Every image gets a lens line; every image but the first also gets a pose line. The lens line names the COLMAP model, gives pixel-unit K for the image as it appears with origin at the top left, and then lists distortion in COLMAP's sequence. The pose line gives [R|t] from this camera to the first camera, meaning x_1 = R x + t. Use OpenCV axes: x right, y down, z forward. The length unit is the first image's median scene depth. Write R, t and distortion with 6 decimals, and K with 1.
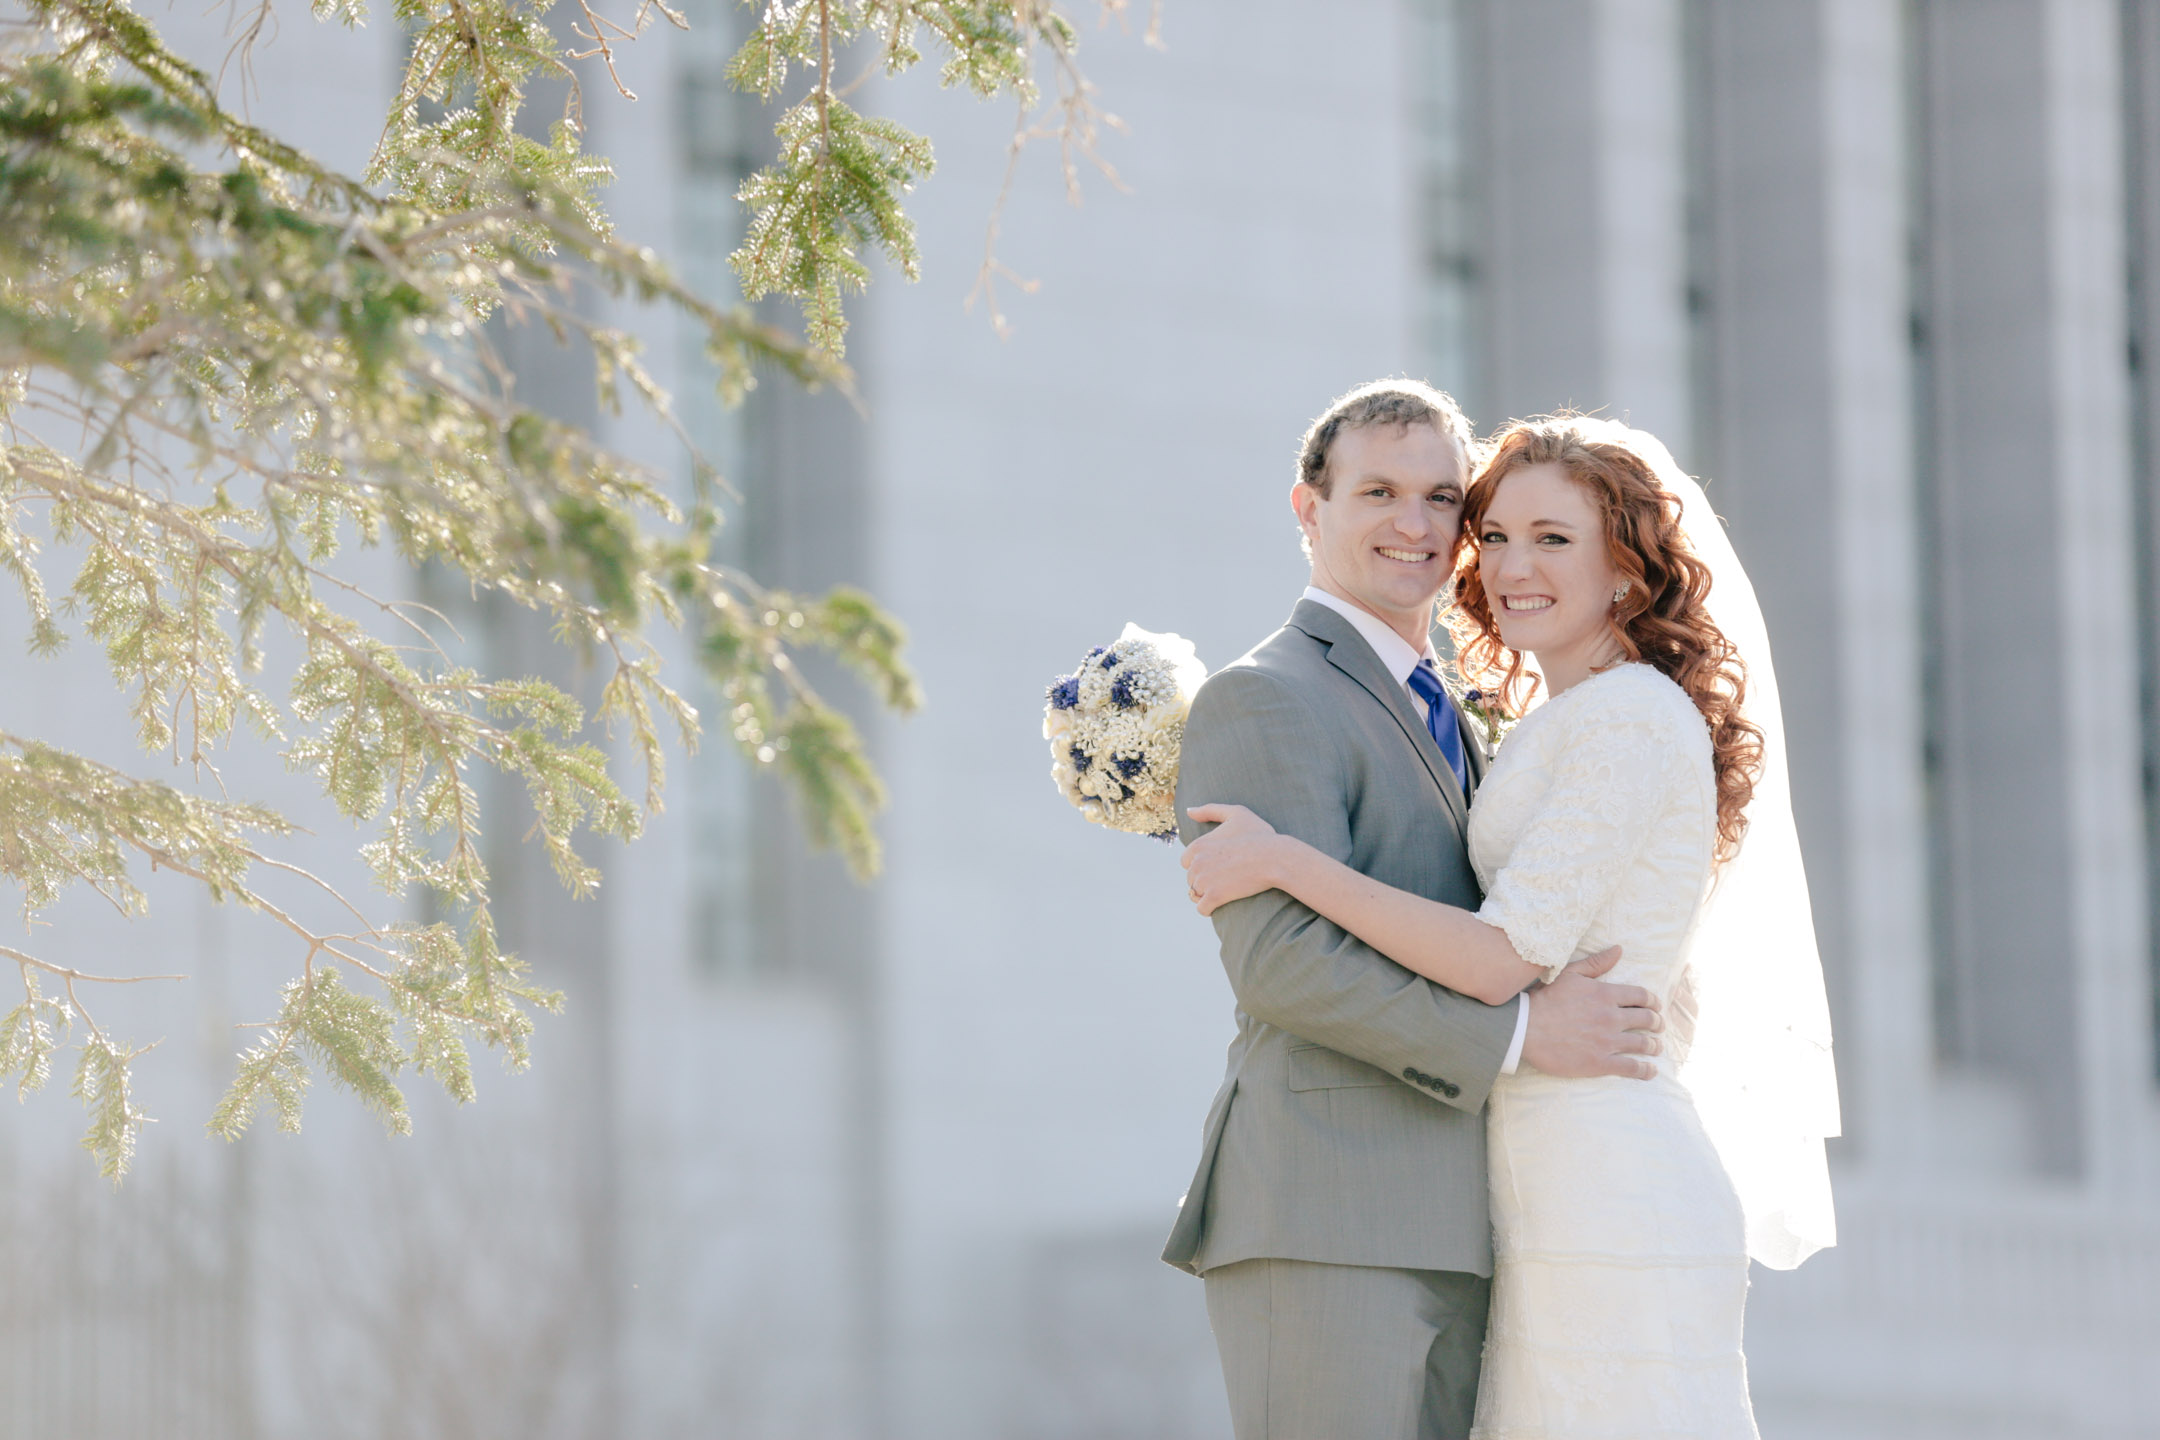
lens RADIAL K [[12159.4, 0, 1080.0], [0, 12159.4, 720.0], [0, 0, 1]] dist [-0.477830, -1.045338]
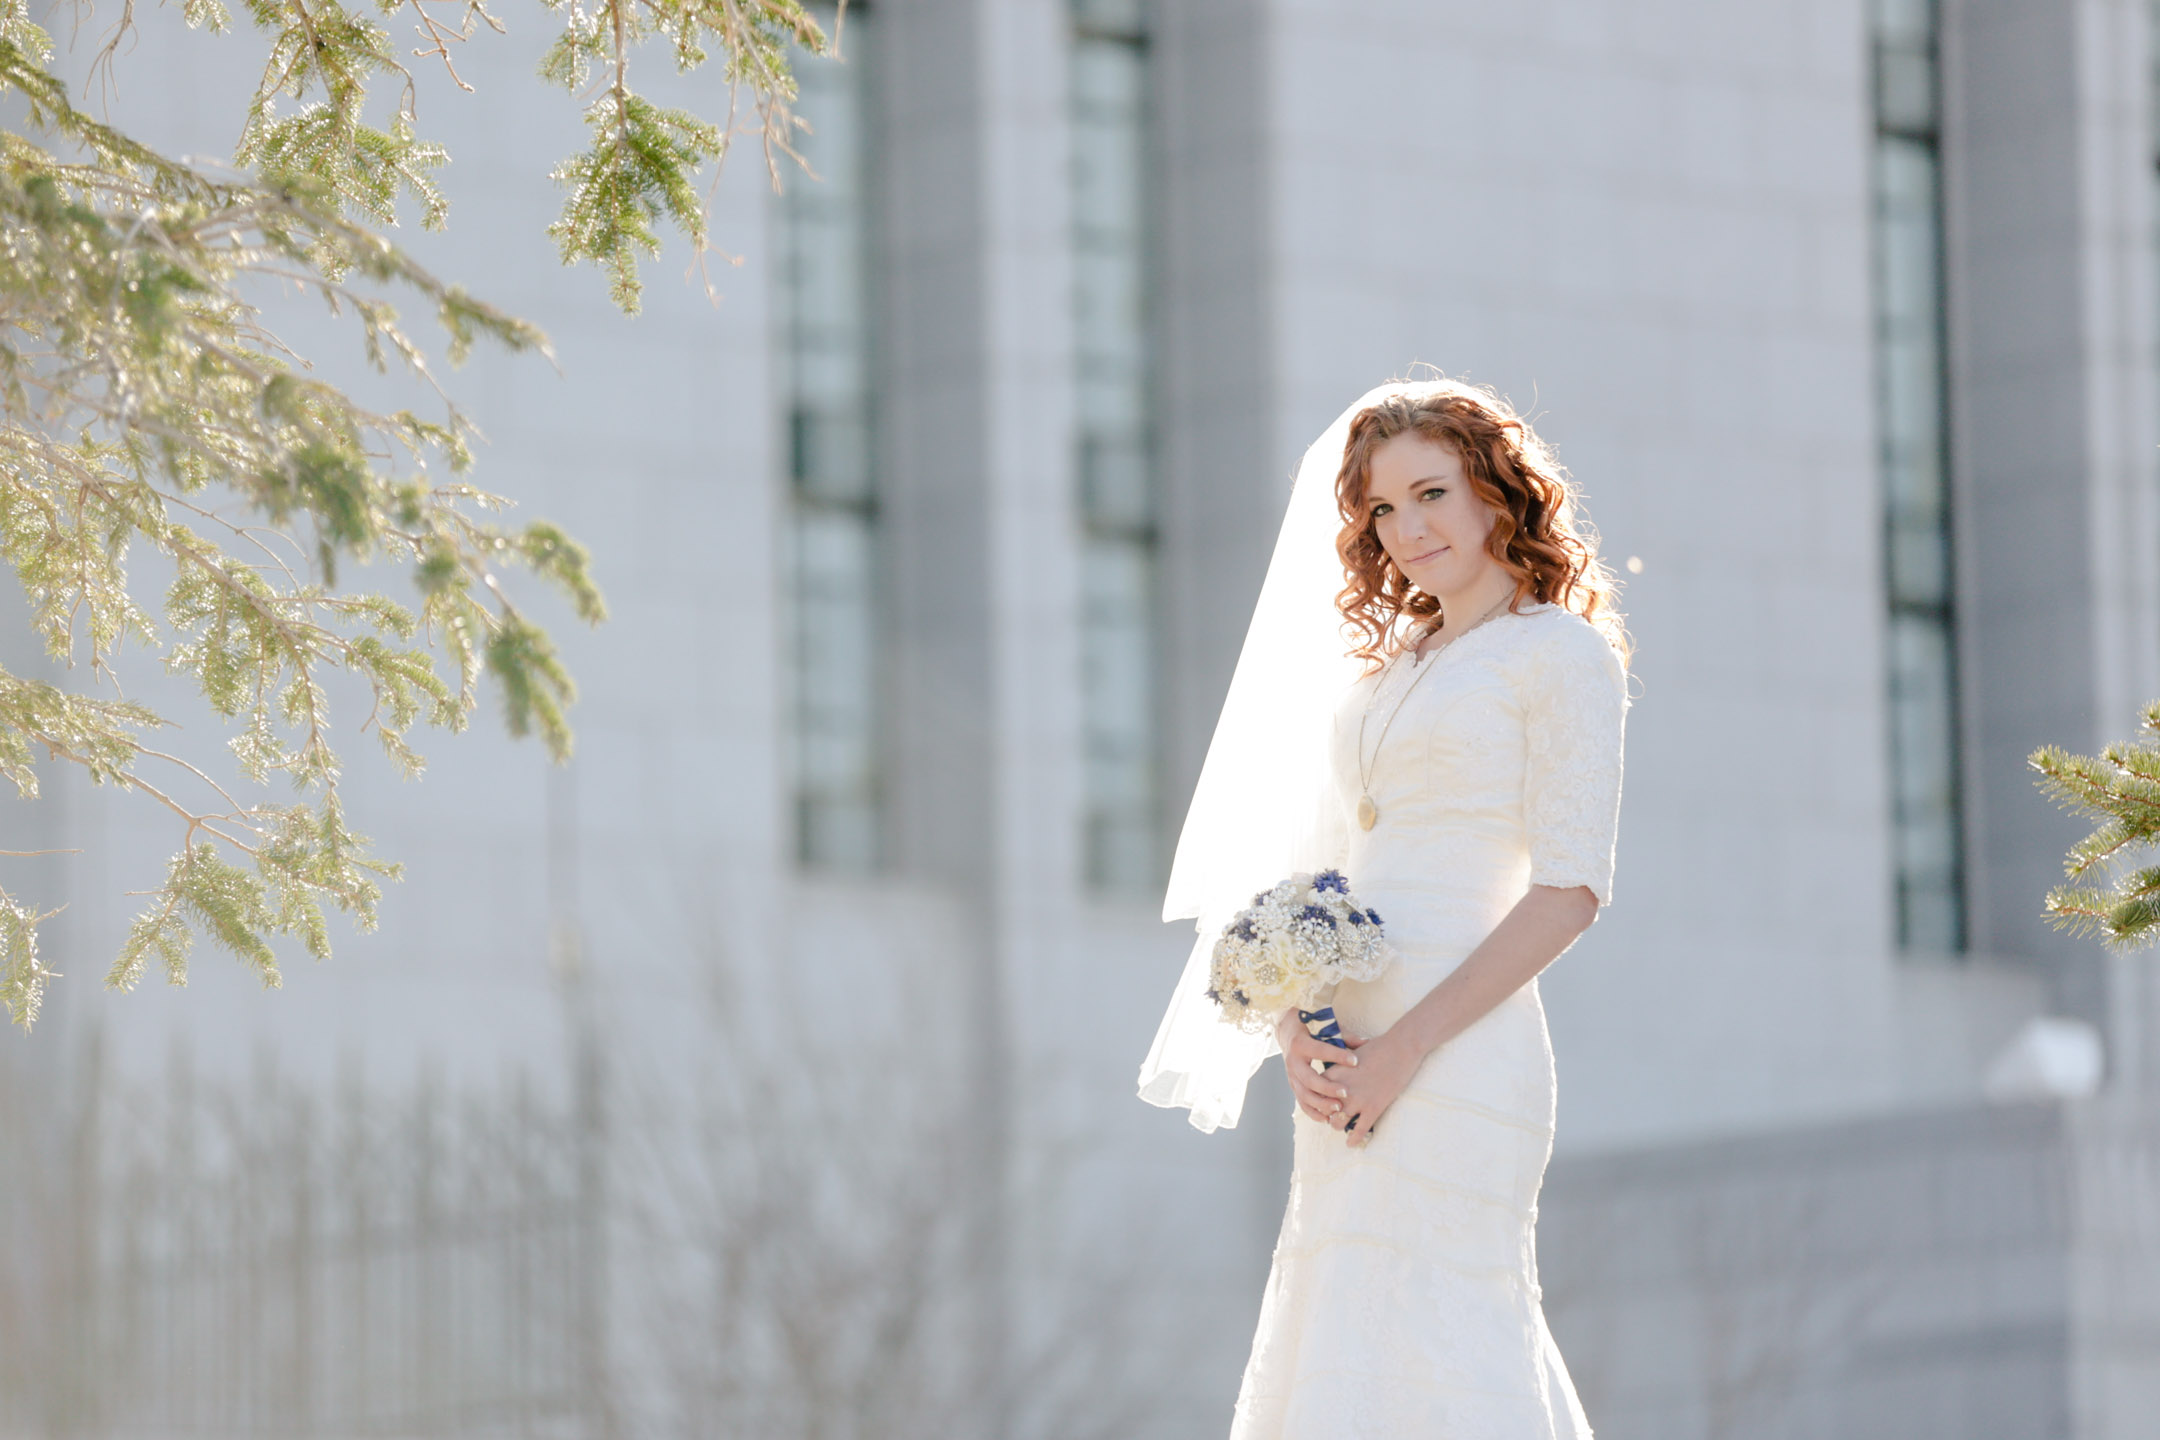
lens RADIAL K [[12424.7, 0, 1080.0], [0, 12424.7, 720.0], [0, 0, 1]] dist [-0.081693, -45.037056]
pose [[0.999599, -0.002624, -0.028179, 0.055931], [0.002833, 0.999969, 0.007404, 0.000131], [0.028158, -0.007481, 0.999575, -0.185081]]
